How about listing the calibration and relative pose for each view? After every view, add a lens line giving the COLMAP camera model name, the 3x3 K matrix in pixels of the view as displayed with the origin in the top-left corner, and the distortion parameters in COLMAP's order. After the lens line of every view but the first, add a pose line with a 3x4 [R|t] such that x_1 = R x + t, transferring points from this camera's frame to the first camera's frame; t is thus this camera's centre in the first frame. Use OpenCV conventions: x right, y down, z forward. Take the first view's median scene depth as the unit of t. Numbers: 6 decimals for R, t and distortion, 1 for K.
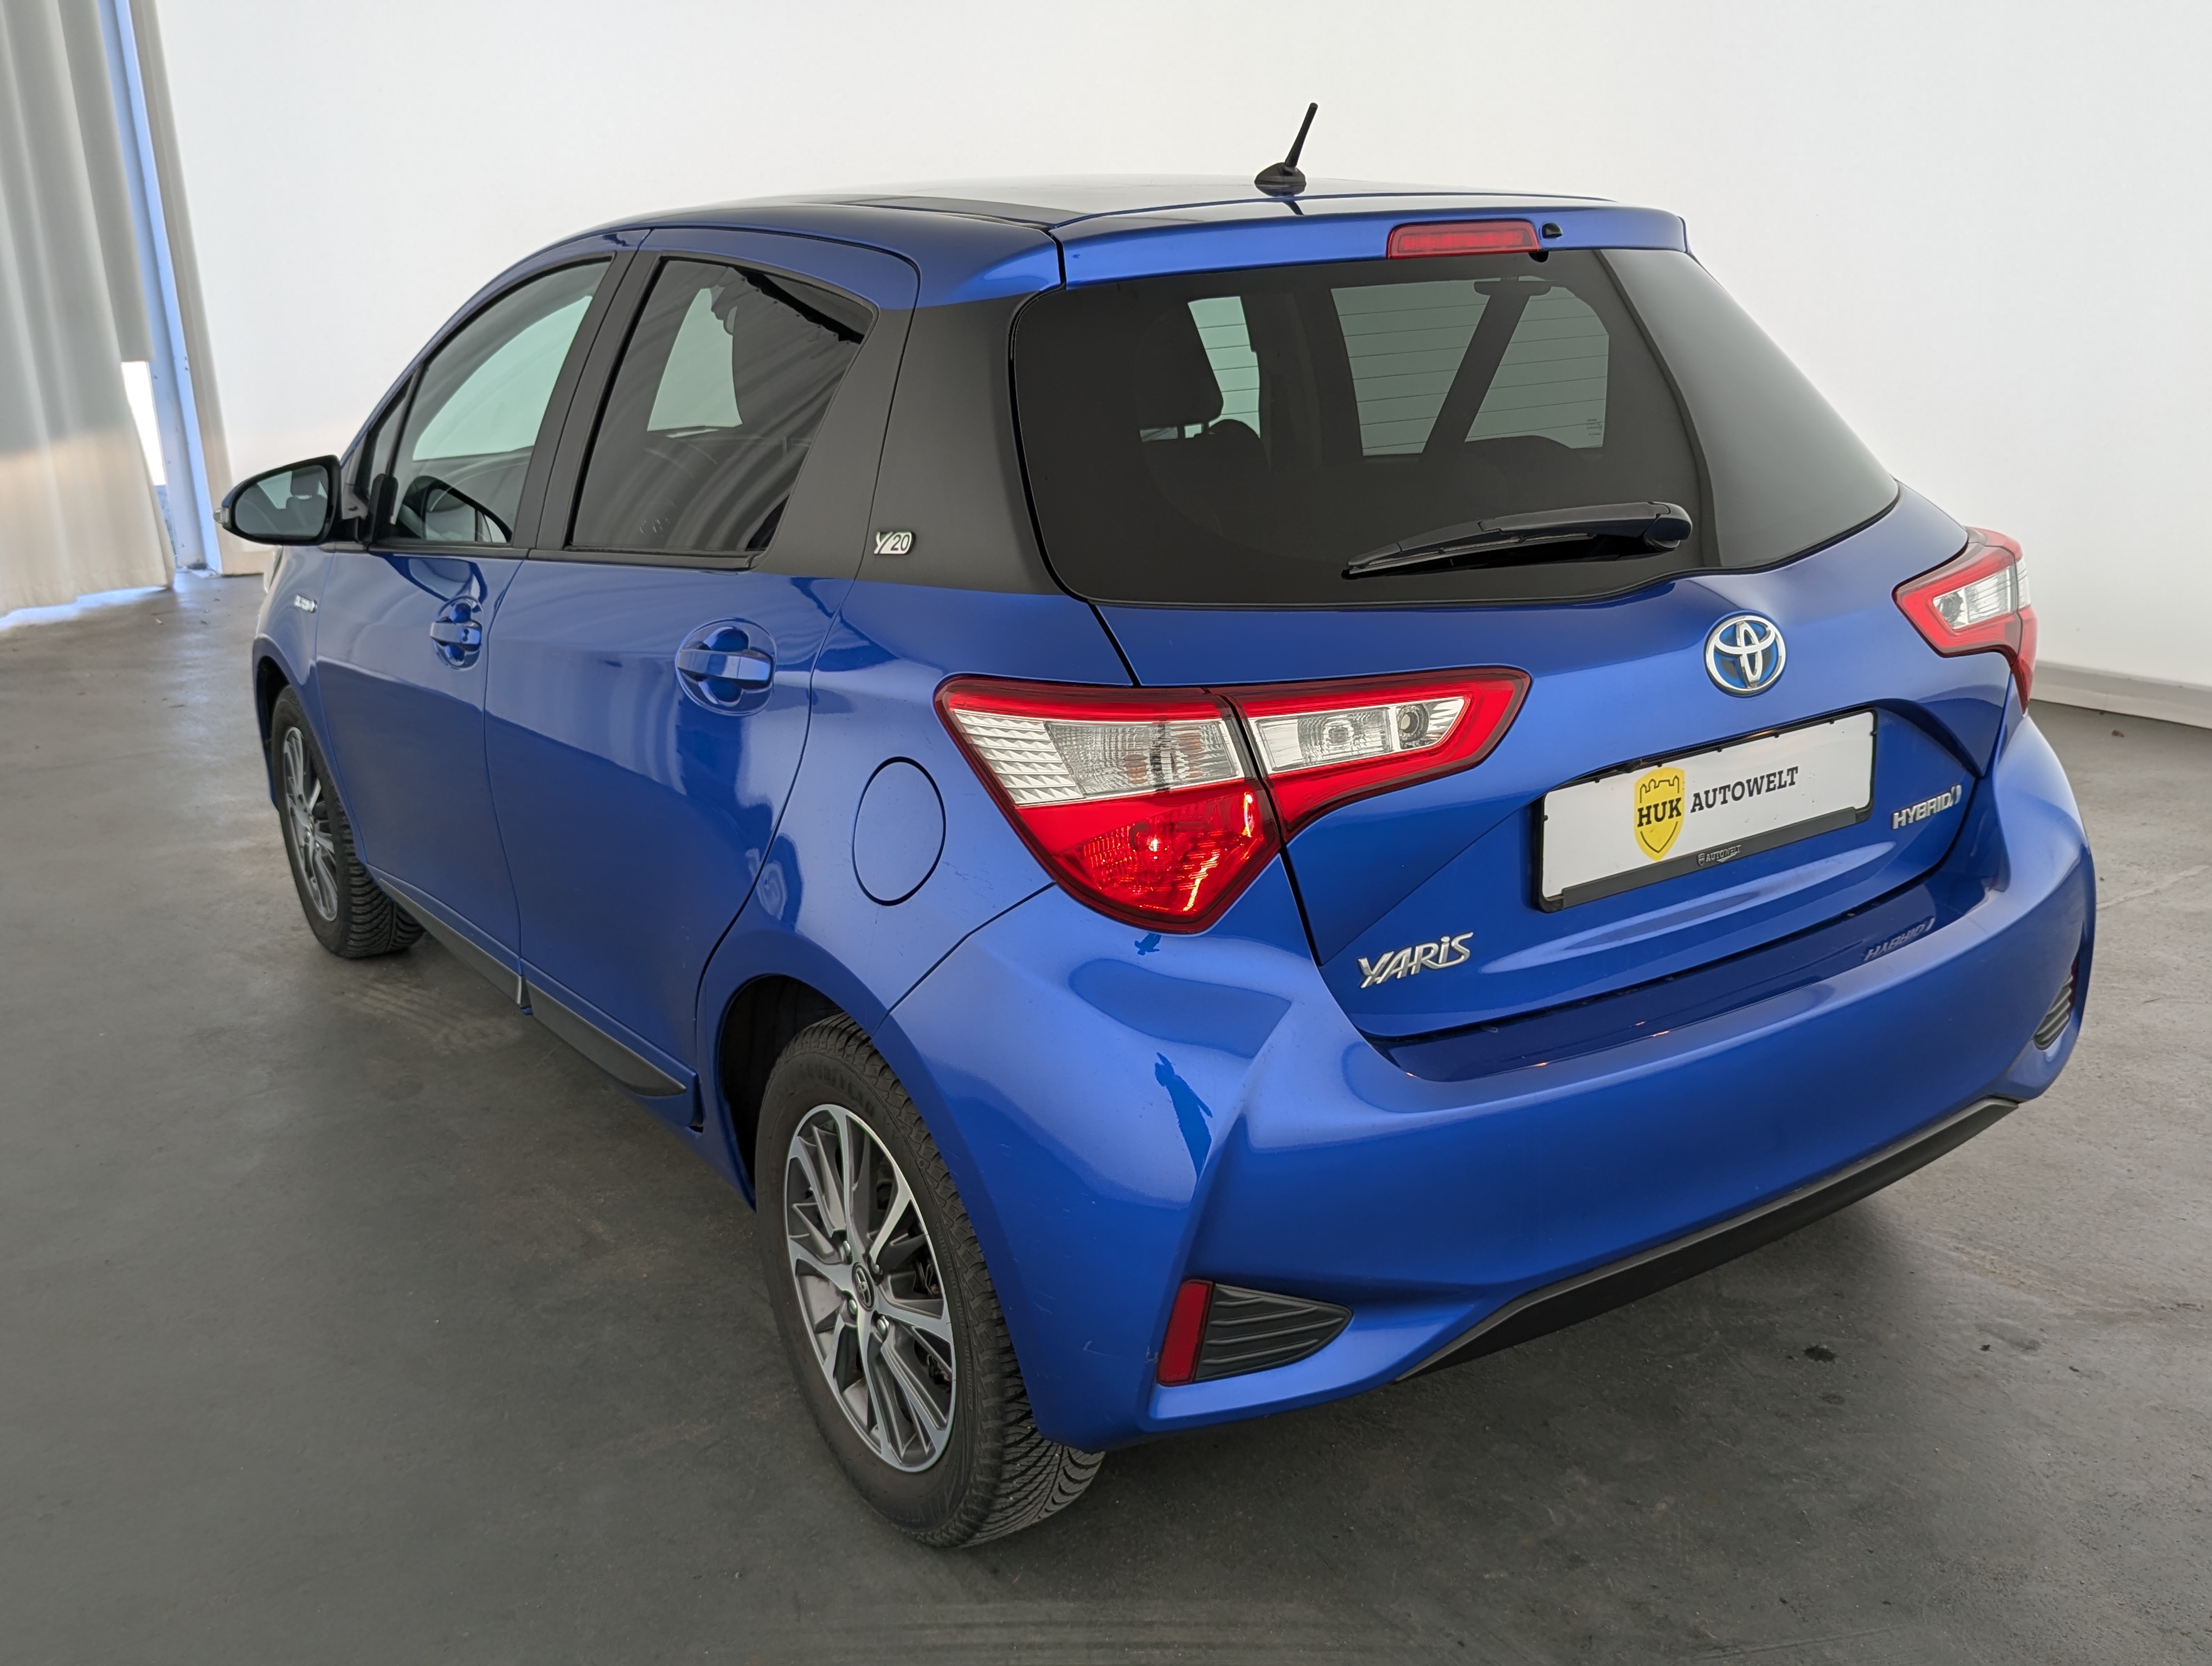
lens RADIAL K [[1968.1, 0, 1106.0], [0, 1968.1, 833.0], [0, 0, 1]] dist [0.032056, 0.002162]
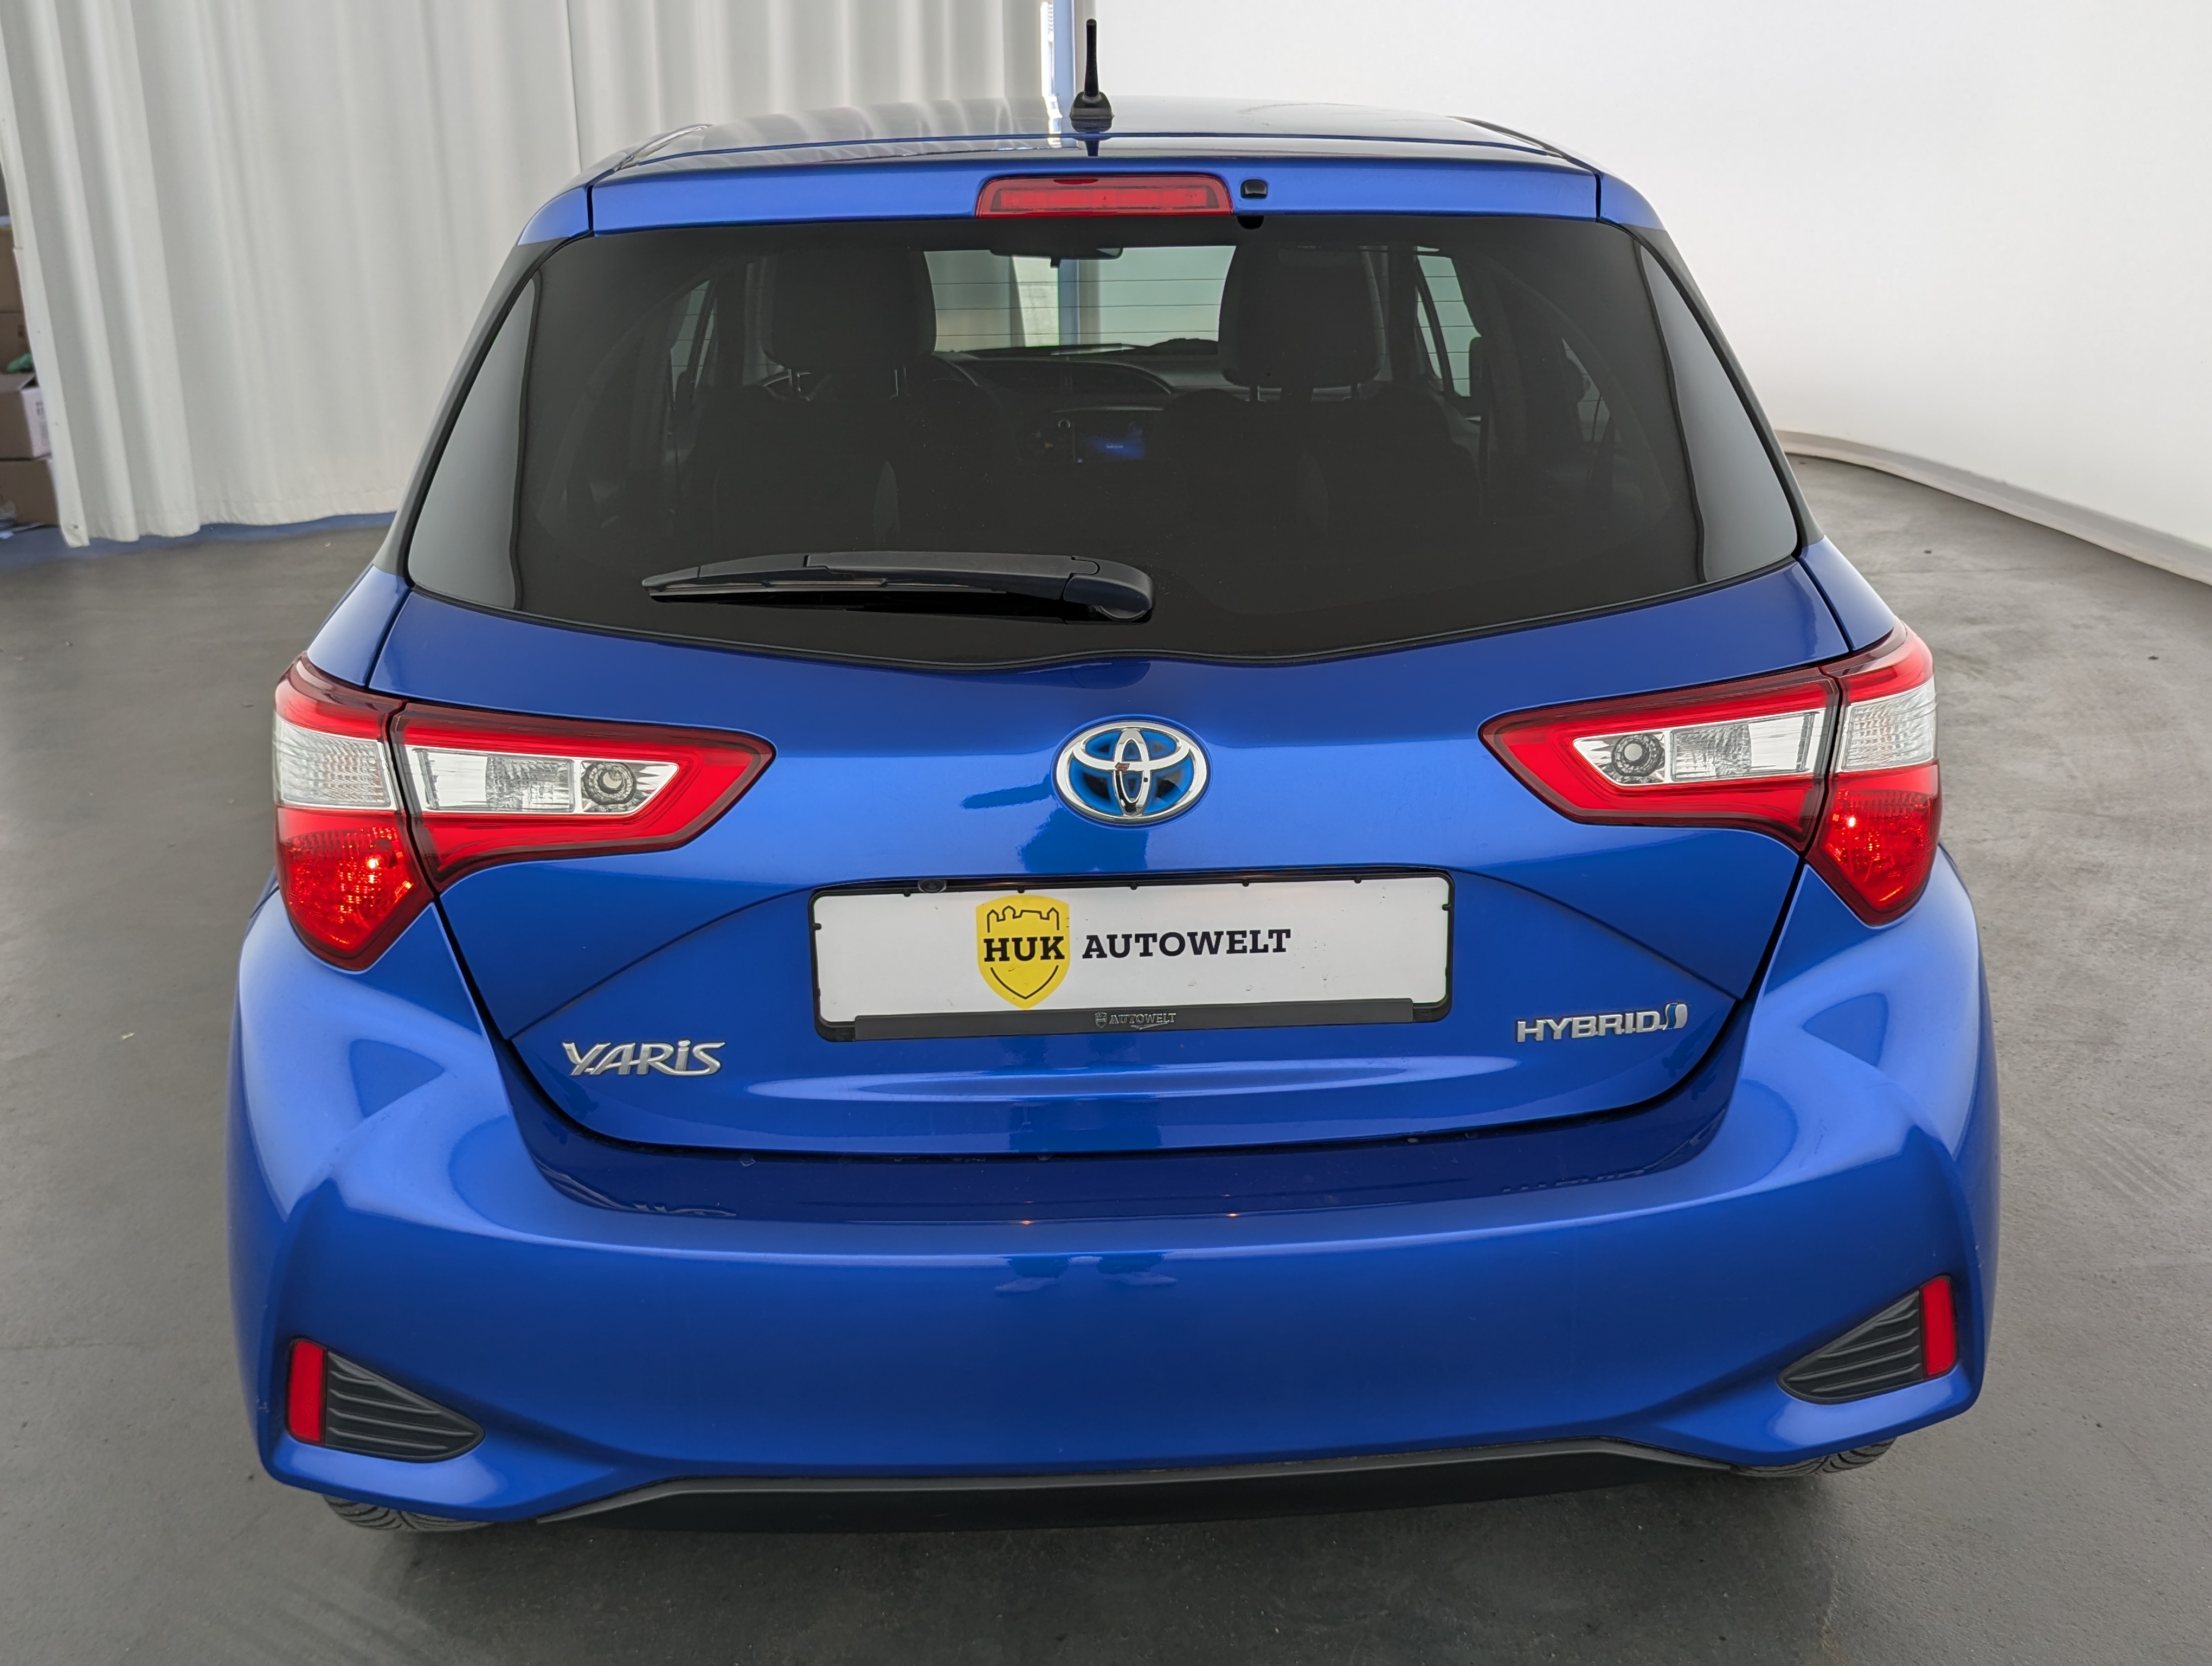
lens RADIAL K [[1926.1, 0, 1105.1], [0, 1926.1, 797.5], [0, 0, 1]] dist [0.170679, -0.451085]
pose [[0.861101, 0.183749, -0.474069, 0.663231], [-0.165754, 0.982925, 0.079906, -0.137037], [0.480657, 0.009772, 0.876854, 0.340890]]
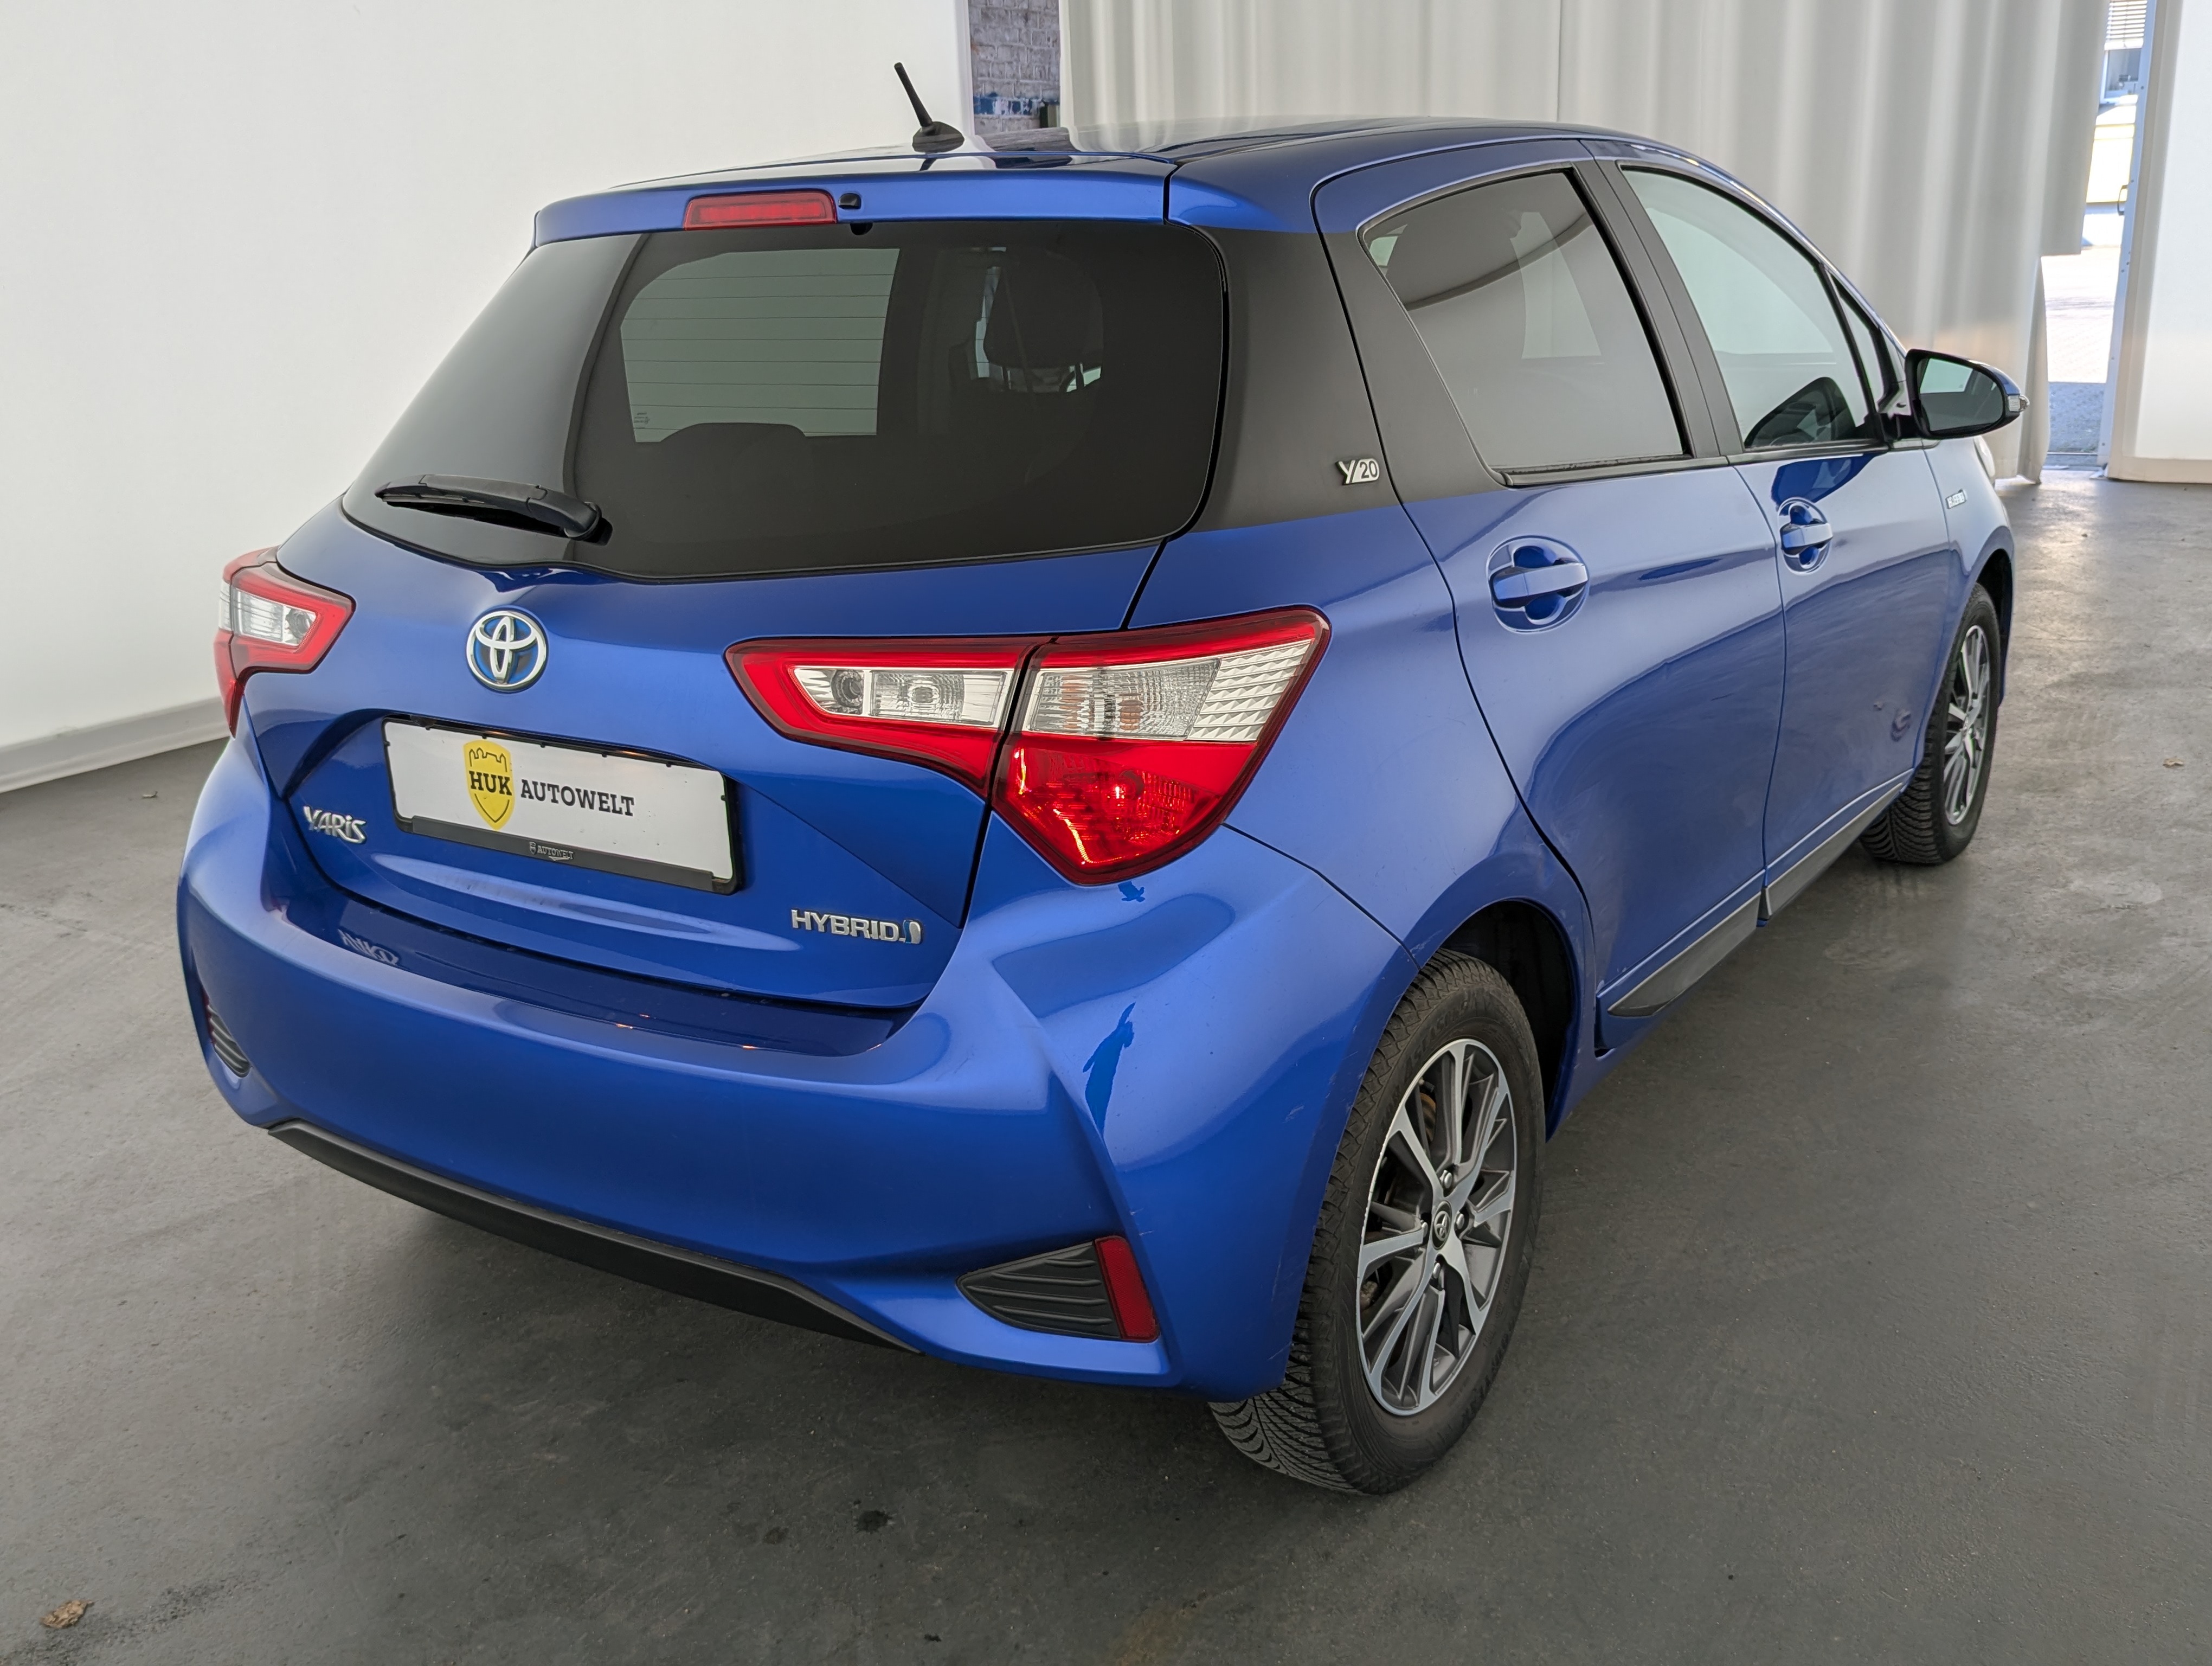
lens RADIAL K [[1985.6, 0, 1103.0], [0, 1985.6, 736.0], [0, 0, 1]] dist [-0.011081, -0.010911]
pose [[0.395595, 0.257922, -0.881465, 1.318270], [-0.225566, 0.957646, 0.178981, -0.292746], [0.890295, 0.128024, 0.437019, 0.830317]]
